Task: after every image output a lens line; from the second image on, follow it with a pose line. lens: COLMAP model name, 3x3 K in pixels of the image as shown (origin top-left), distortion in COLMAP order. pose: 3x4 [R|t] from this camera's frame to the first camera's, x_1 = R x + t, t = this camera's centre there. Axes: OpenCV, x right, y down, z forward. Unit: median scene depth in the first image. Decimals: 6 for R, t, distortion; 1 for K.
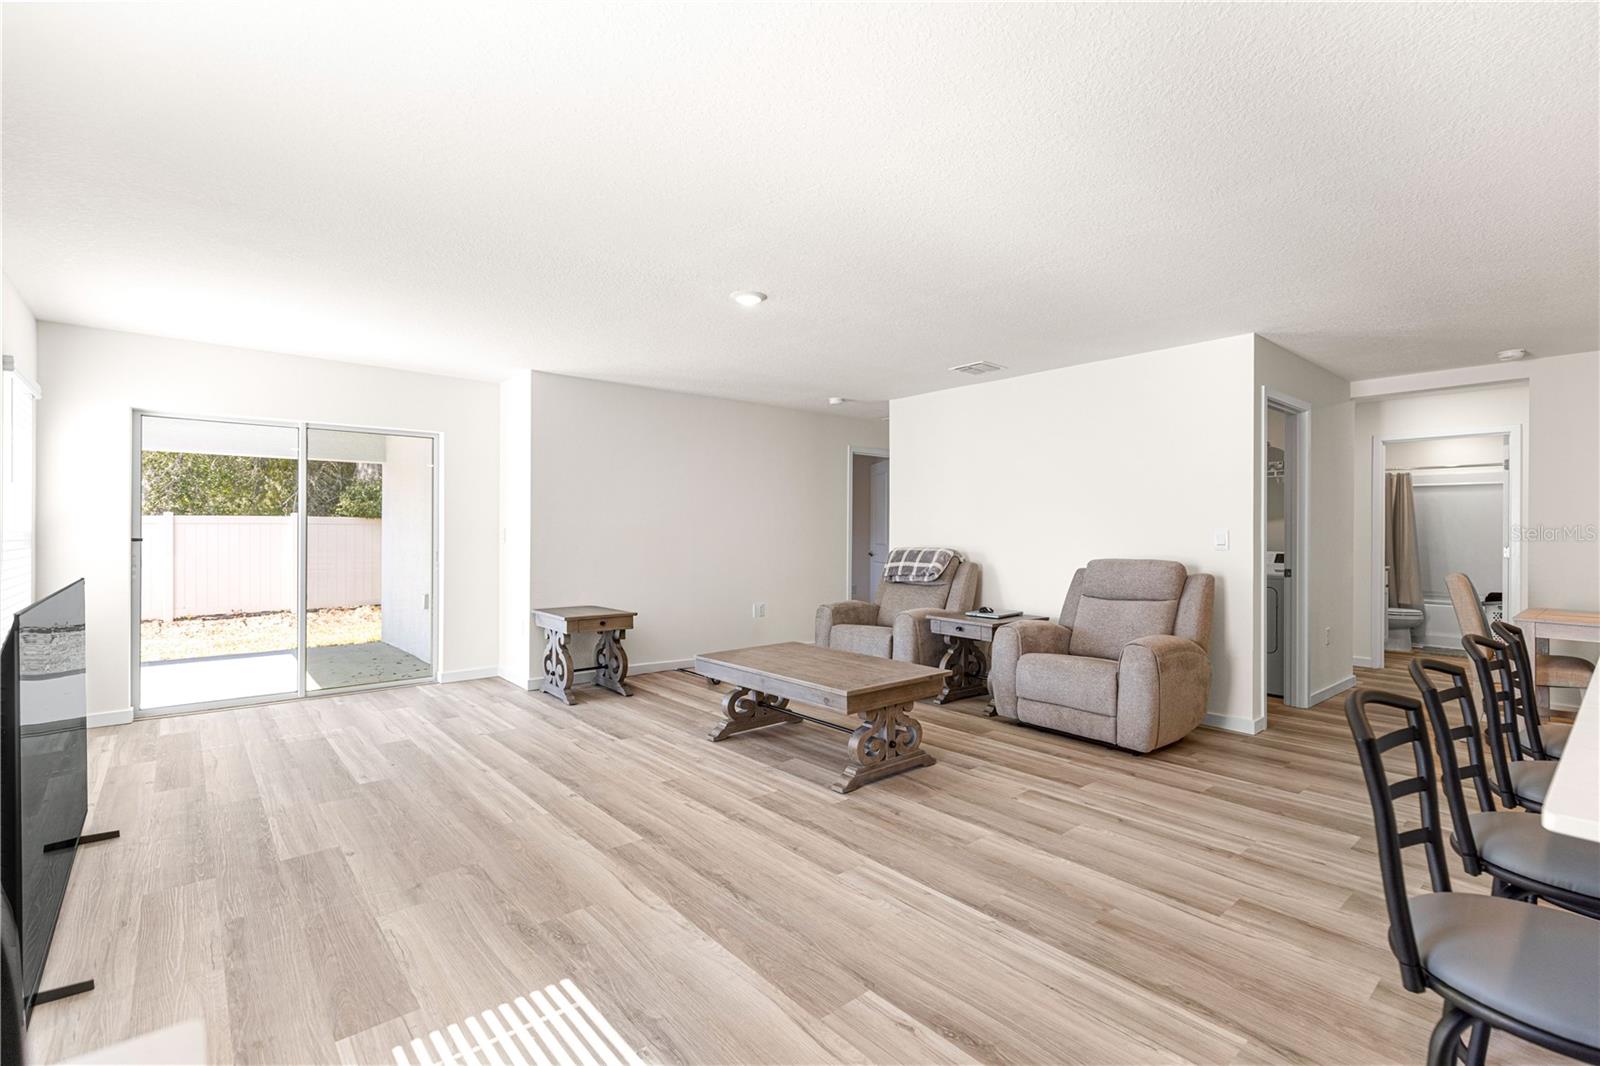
lens RADIAL K [[720.1, 0, 796.0], [0, 720.1, 540.0], [0, 0, 1]] dist [0.007886, -0.000096]
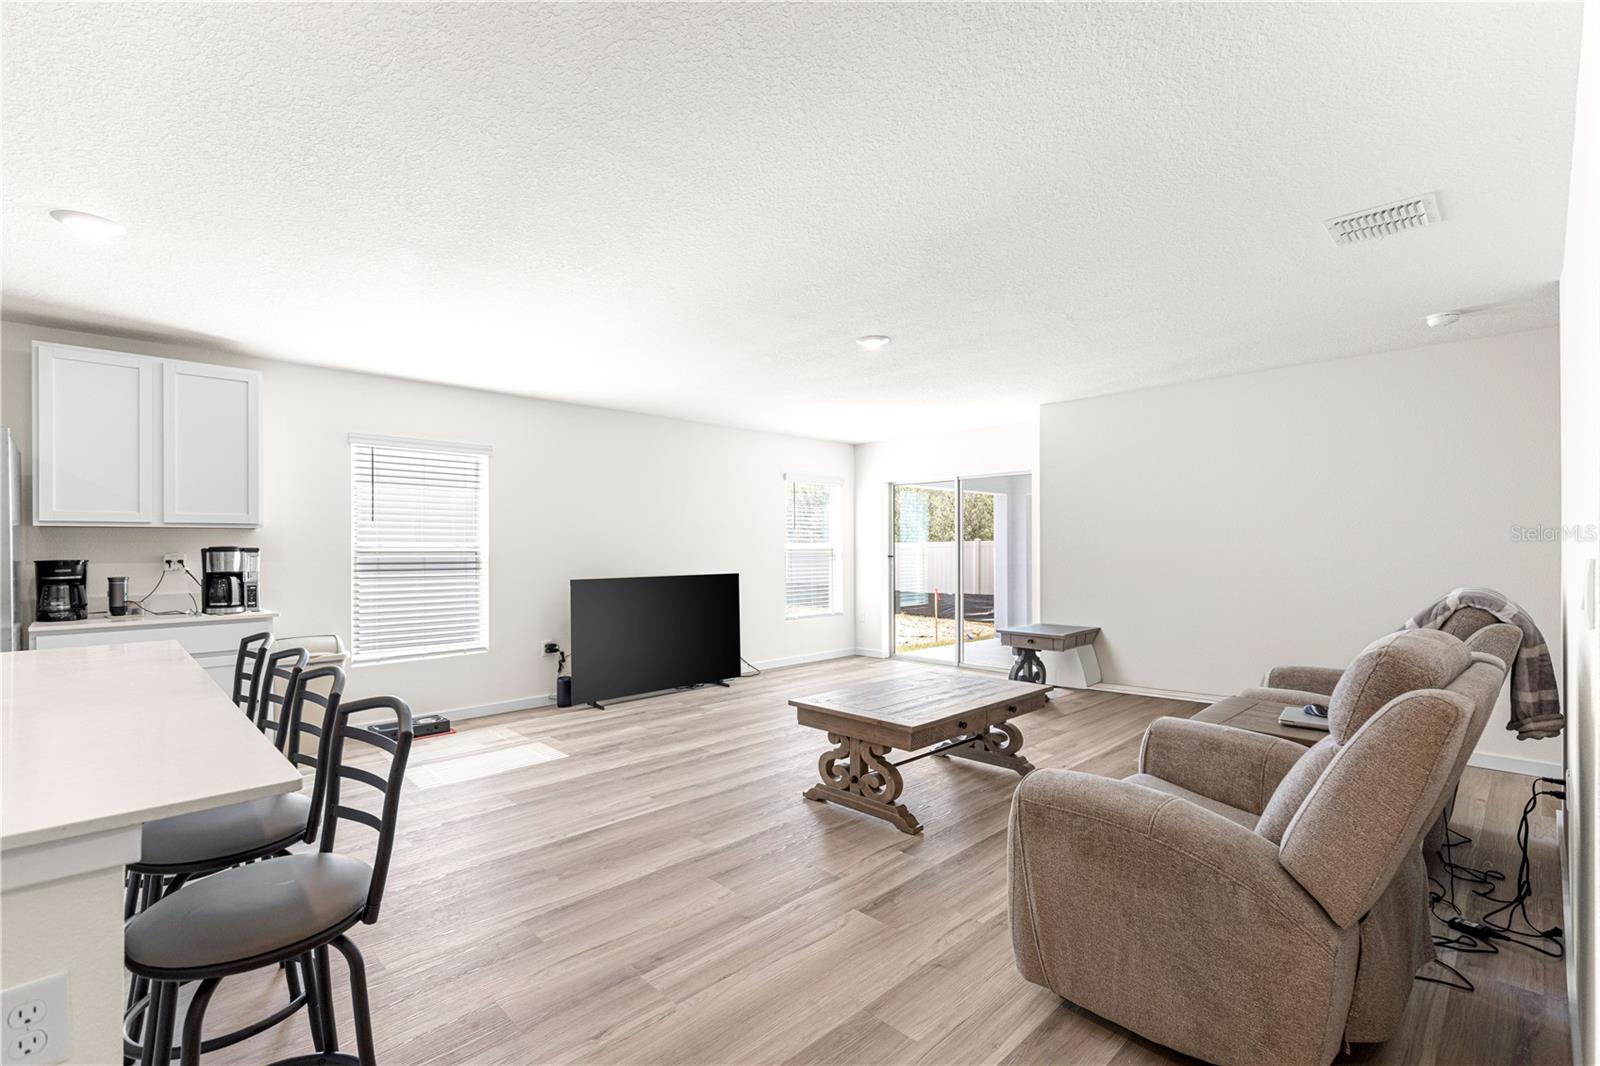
lens RADIAL K [[720.1, 0, 796.0], [0, 720.1, 540.0], [0, 0, 1]] dist [0.007886, -0.000096]
pose [[0.062694, -0.014875, -0.997922, 1.254714], [-0.005983, 0.999865, -0.015280, -0.019327], [0.998015, 0.006928, 0.062597, 0.998268]]
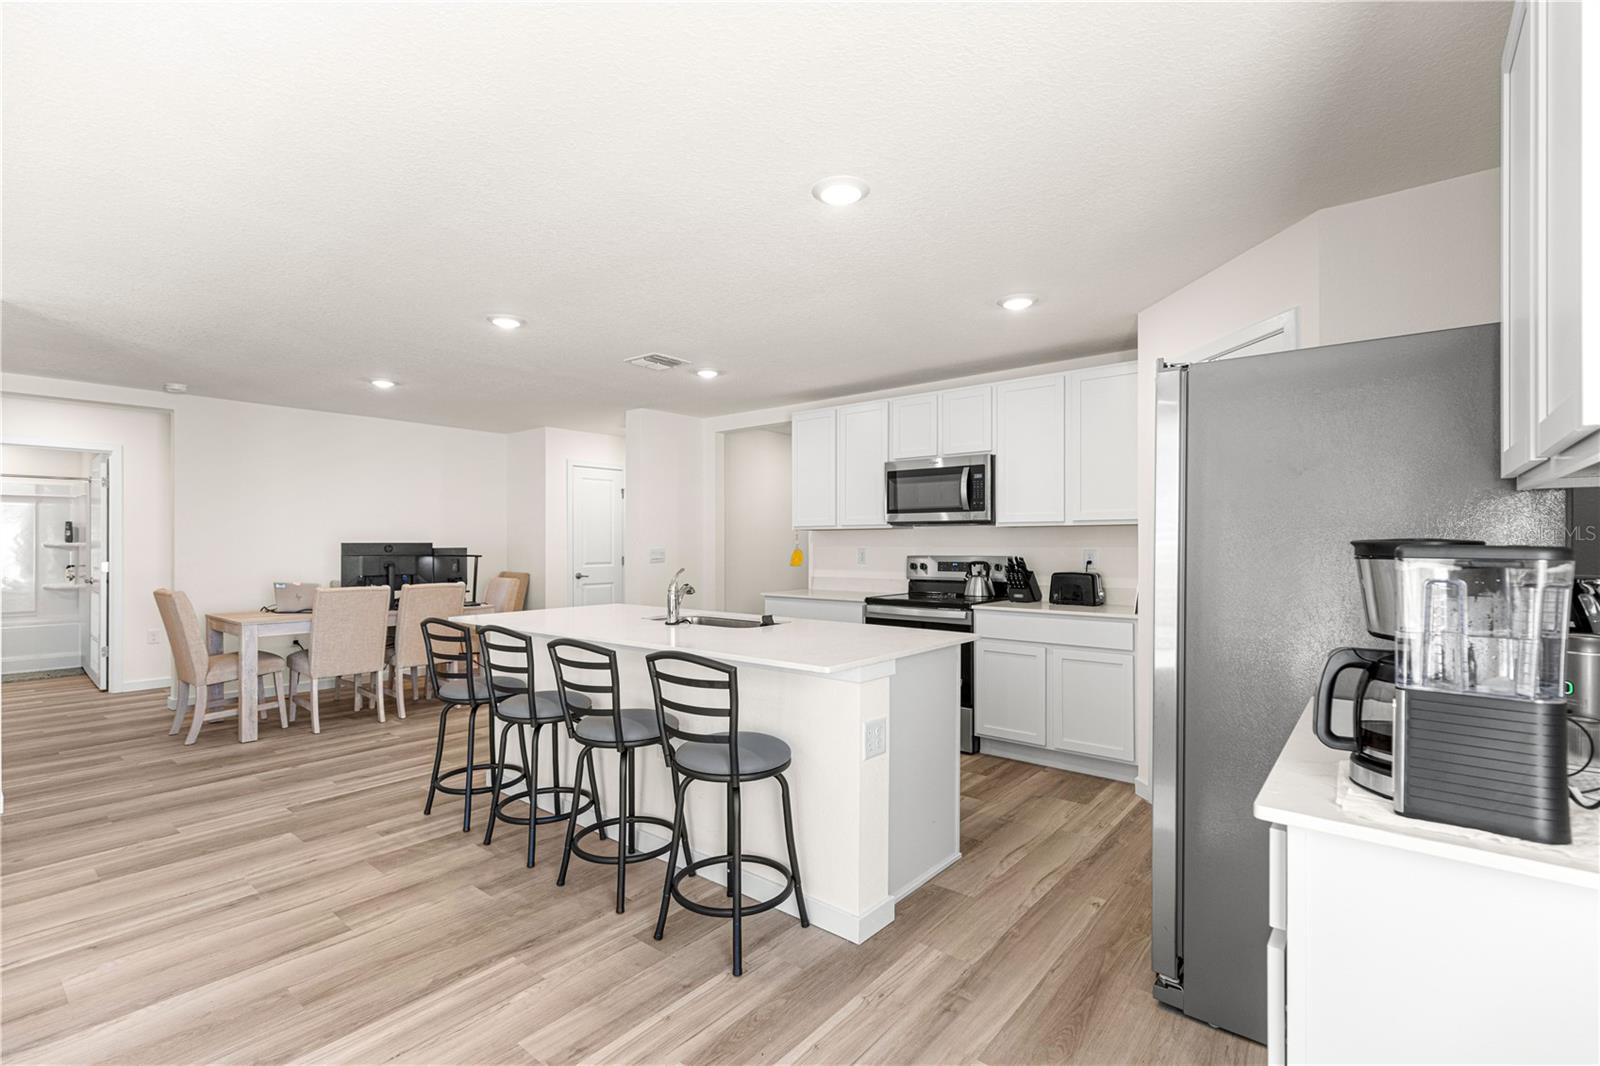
lens RADIAL K [[720.1, 0, 796.0], [0, 720.1, 540.0], [0, 0, 1]] dist [0.007886, -0.000096]
pose [[-0.169627, 0.001405, 0.985507, -0.411373], [0.010354, 0.999946, 0.000357, -0.024759], [-0.985454, 0.010264, -0.169632, 0.406204]]
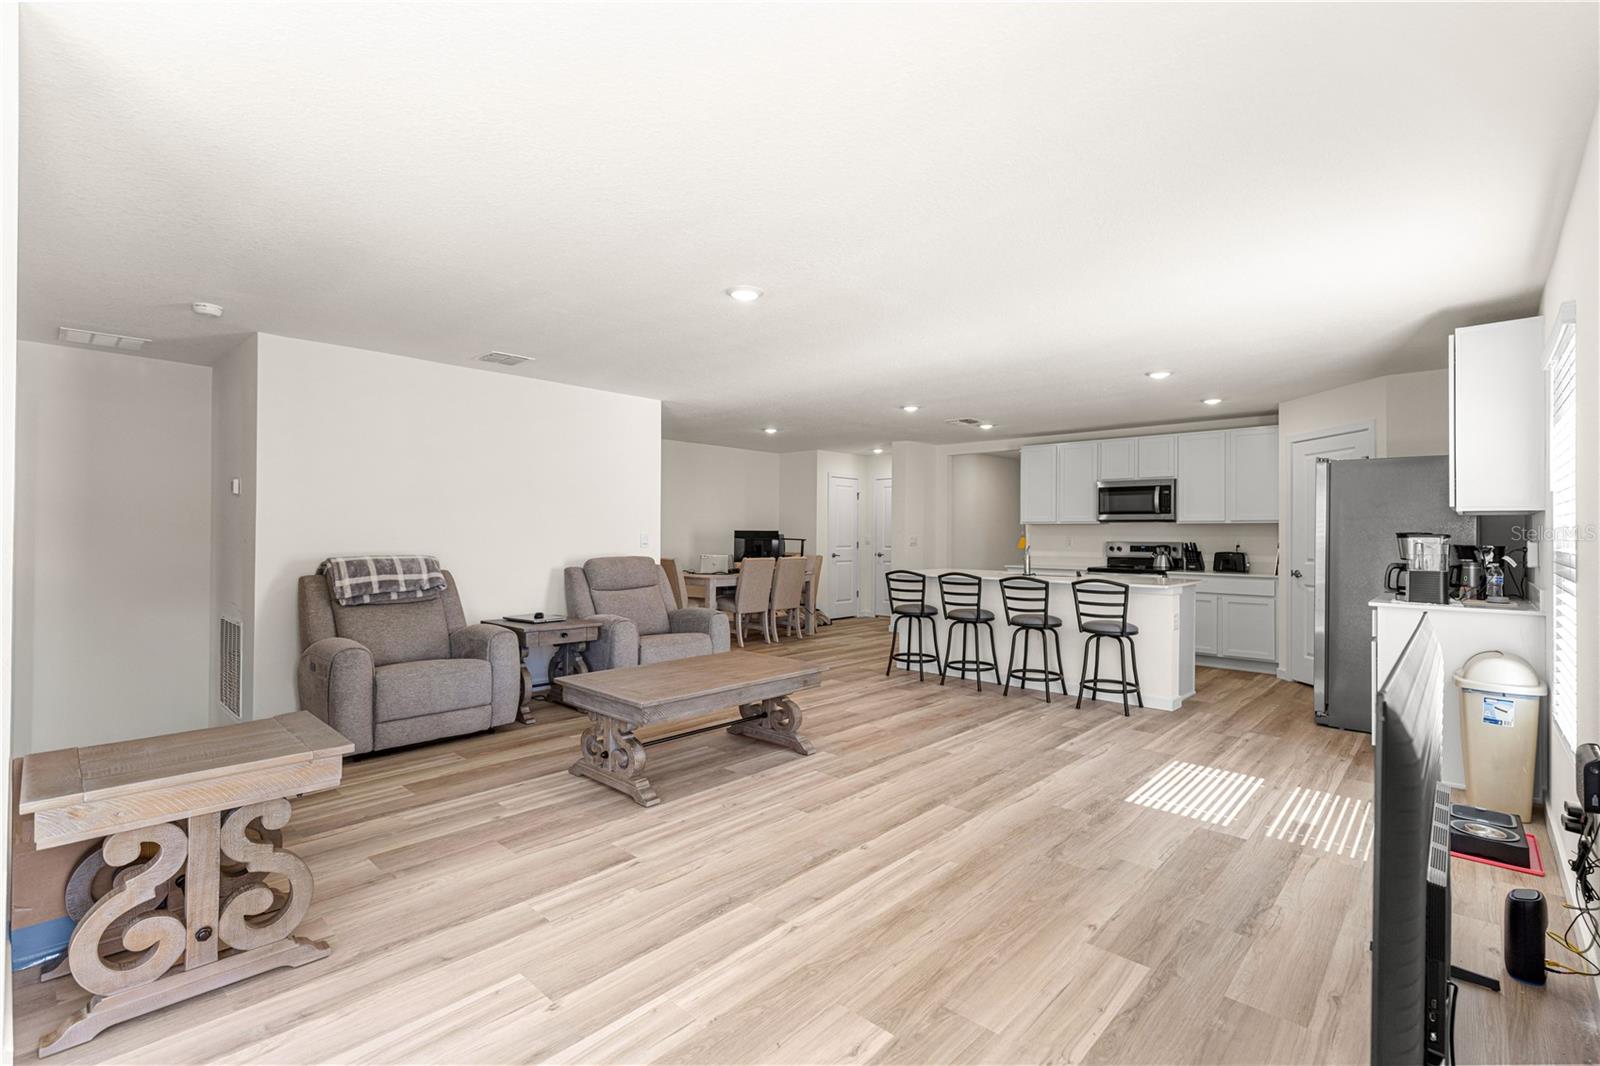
lens RADIAL K [[722.0, 0, 802.4], [0, 722.0, 522.9], [0, 0, 1]] dist [0.010640, -0.000041]
pose [[-0.117660, 0.009831, 0.993005, -1.261452], [0.002385, 0.999951, -0.009617, -0.029711], [-0.993051, 0.001237, -0.117678, 1.270193]]
